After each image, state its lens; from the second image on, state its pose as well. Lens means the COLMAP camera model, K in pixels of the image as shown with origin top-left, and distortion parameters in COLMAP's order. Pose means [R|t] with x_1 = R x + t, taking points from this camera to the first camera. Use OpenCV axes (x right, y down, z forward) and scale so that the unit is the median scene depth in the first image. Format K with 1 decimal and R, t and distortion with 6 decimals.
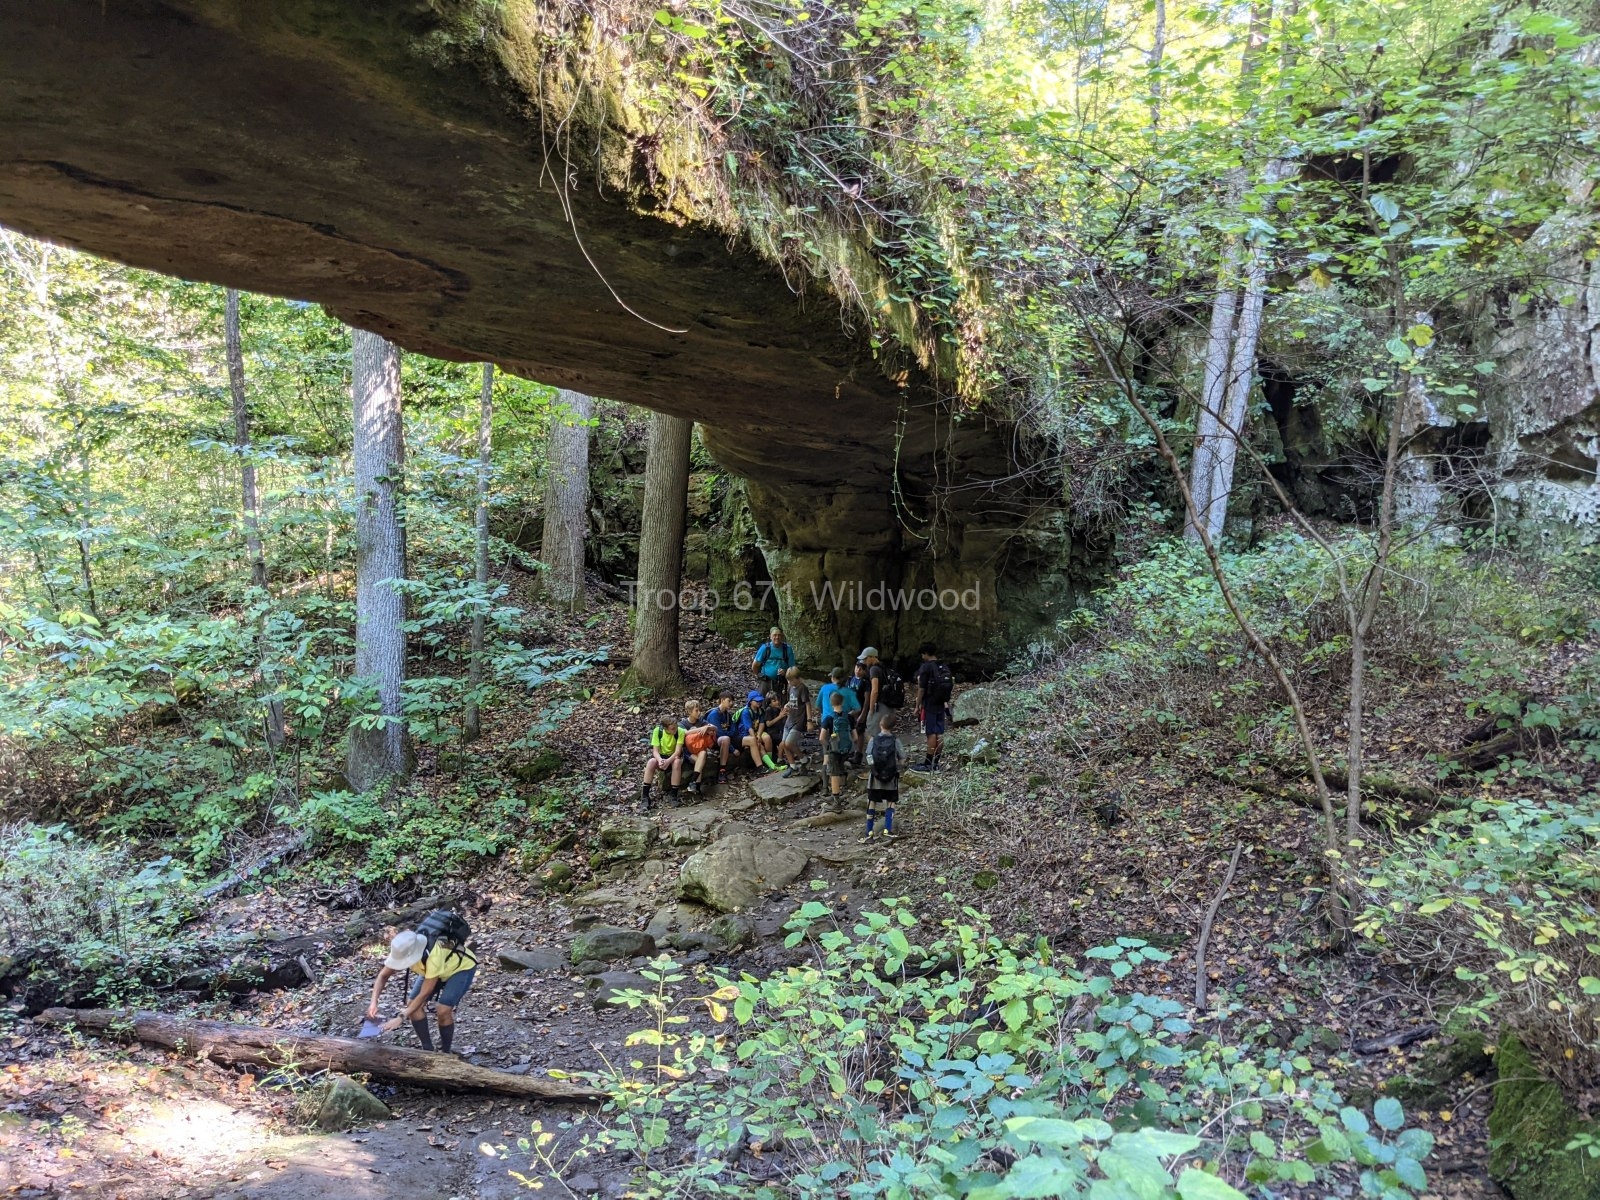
lens RADIAL K [[1259.6, 0, 825.8], [0, 1259.6, 627.7], [0, 0, 1]] dist [0.097075, -0.160703]
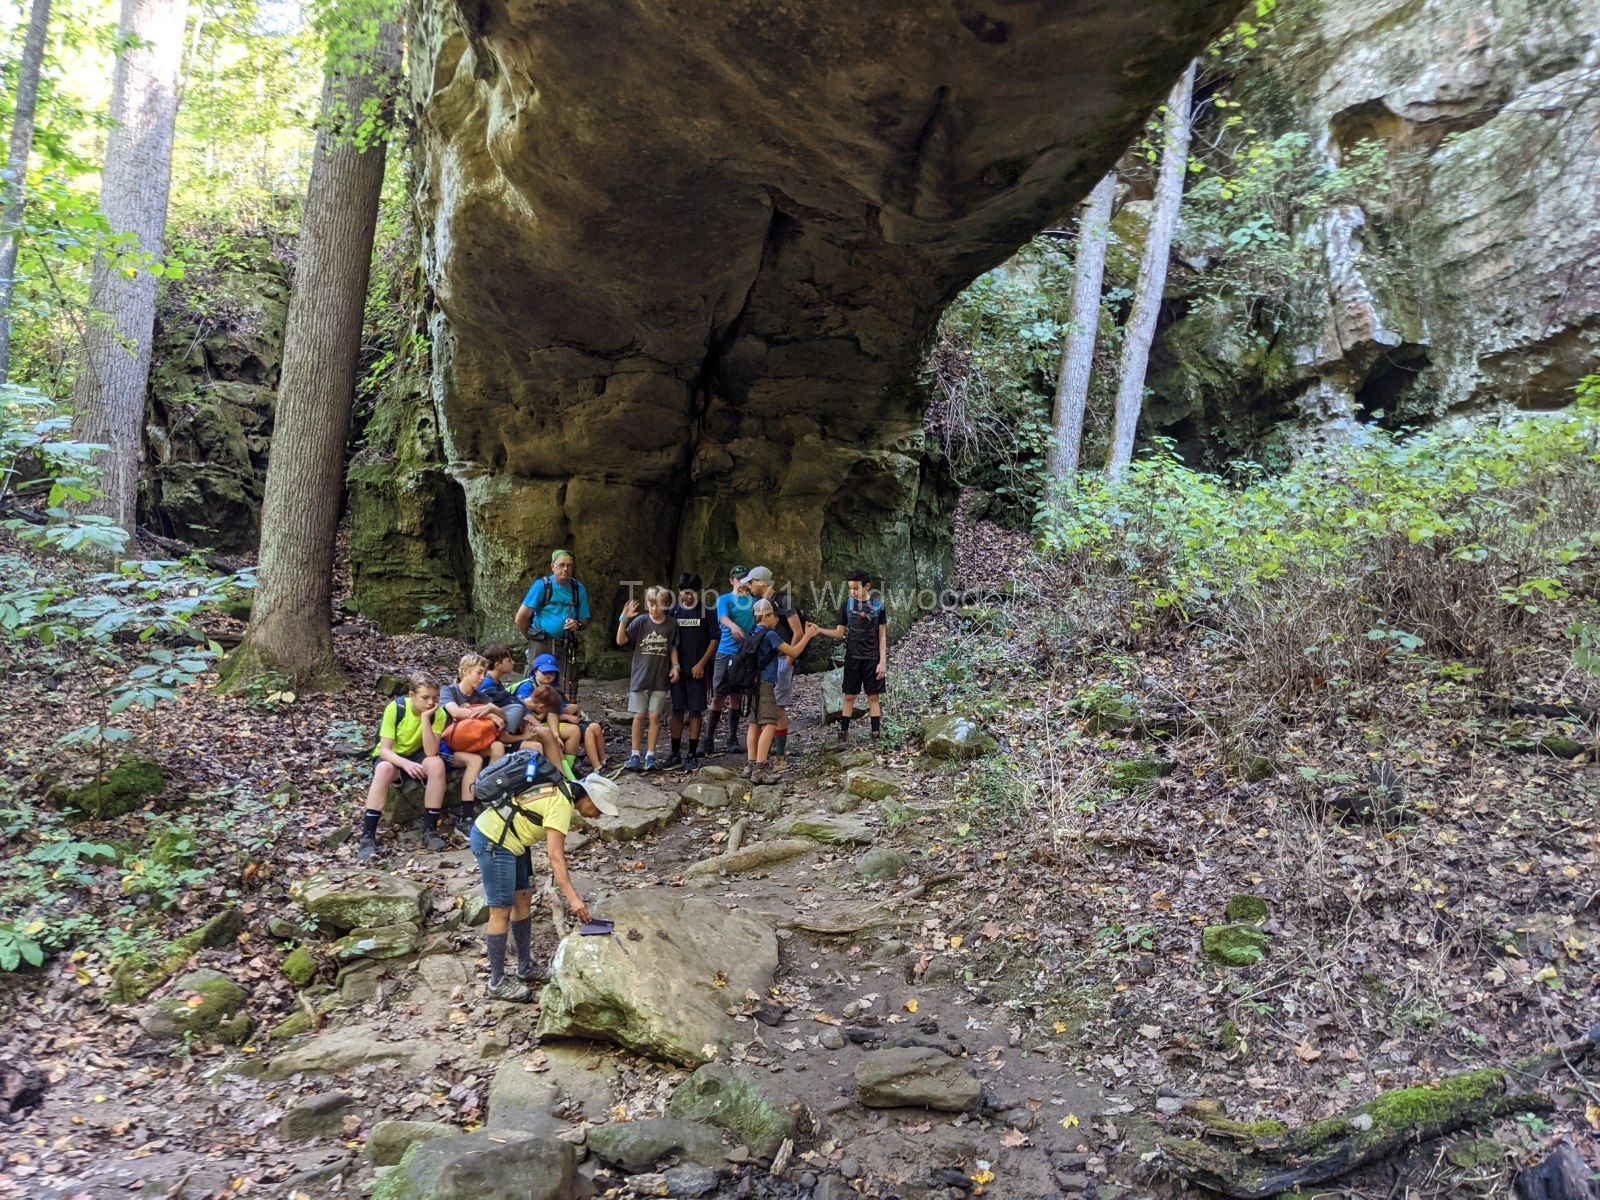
lens RADIAL K [[1268.4, 0, 800.0], [0, 1268.4, 600.0], [0, 0, 1]] dist [0.038499, -0.073524]
pose [[0.934821, 0.031883, 0.353685, -0.184053], [-0.000344, 0.996042, -0.088879, 0.096214], [-0.355119, 0.082964, 0.931132, 0.512834]]
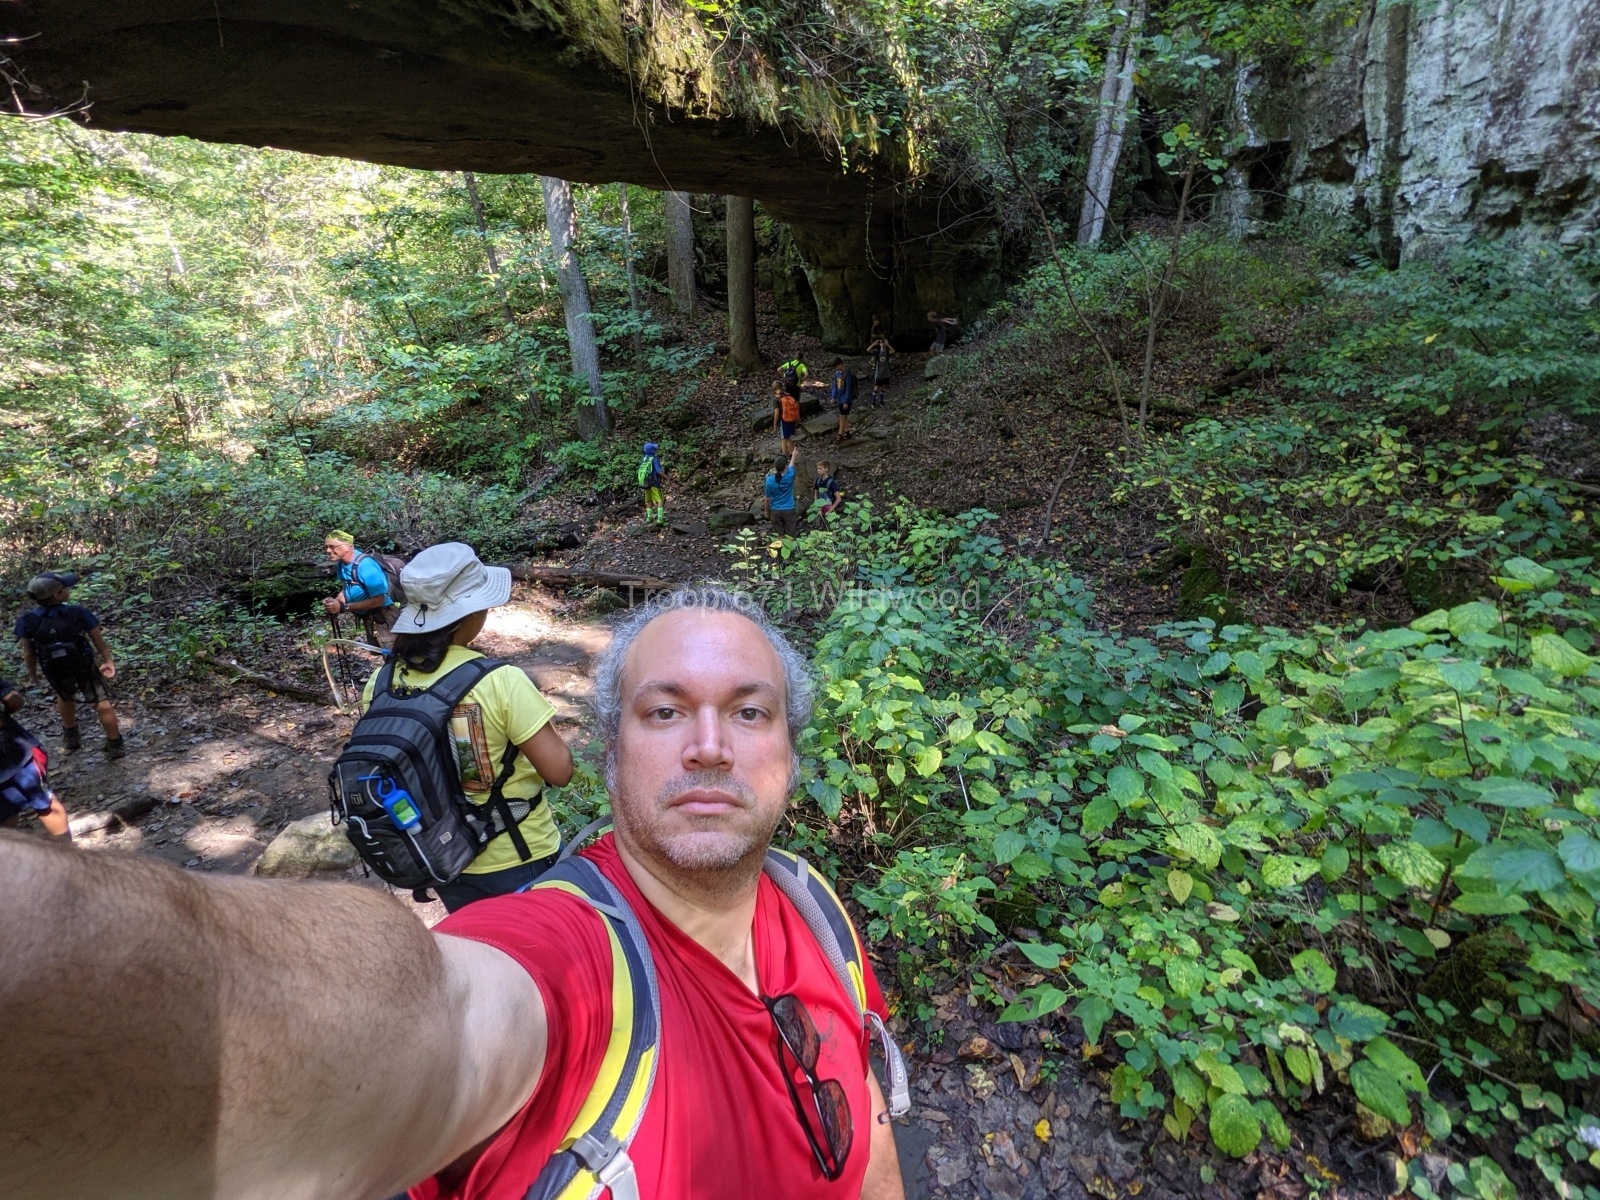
lens RADIAL K [[753.5, 0, 774.1], [0, 753.5, 619.4], [0, 0, 1]] dist [-0.001062, 0.005445]
pose [[0.992300, -0.030835, -0.119956, 0.017069], [0.073721, 0.925308, 0.371982, -0.016512], [0.099526, -0.377961, 0.920456, -0.052027]]
